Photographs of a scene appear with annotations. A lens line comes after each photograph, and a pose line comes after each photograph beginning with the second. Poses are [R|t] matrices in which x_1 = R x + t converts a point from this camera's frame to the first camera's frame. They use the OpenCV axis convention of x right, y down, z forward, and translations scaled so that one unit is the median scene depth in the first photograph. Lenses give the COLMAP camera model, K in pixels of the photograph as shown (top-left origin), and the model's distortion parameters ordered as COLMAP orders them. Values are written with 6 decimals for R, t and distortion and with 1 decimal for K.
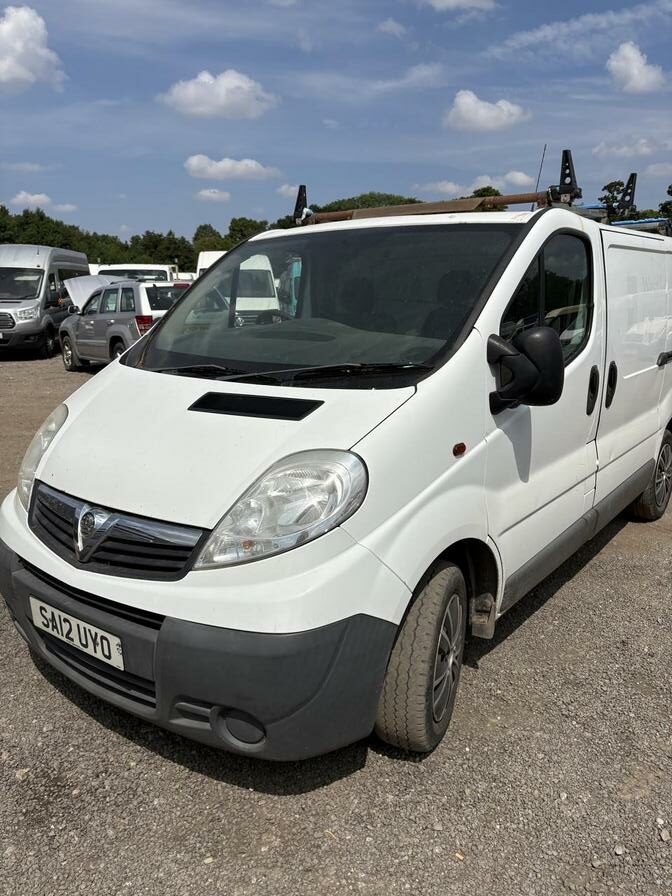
lens RADIAL K [[688.0, 0, 342.3], [0, 688.0, 445.1], [0, 0, 1]] dist [0.049548, -0.064955]
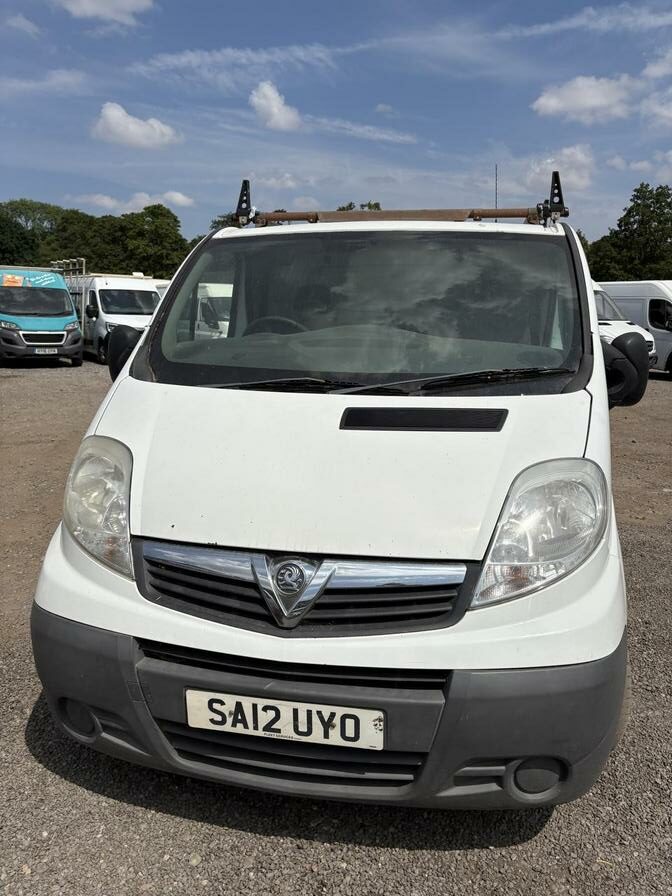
lens RADIAL K [[688.0, 0, 340.5], [0, 688.0, 454.4], [0, 0, 1]] dist [0.049548, -0.064955]
pose [[0.892903, -0.074757, 0.444000, -0.483036], [0.080825, 0.996714, 0.005276, -0.019714], [-0.442936, 0.031175, 0.896011, 0.196899]]
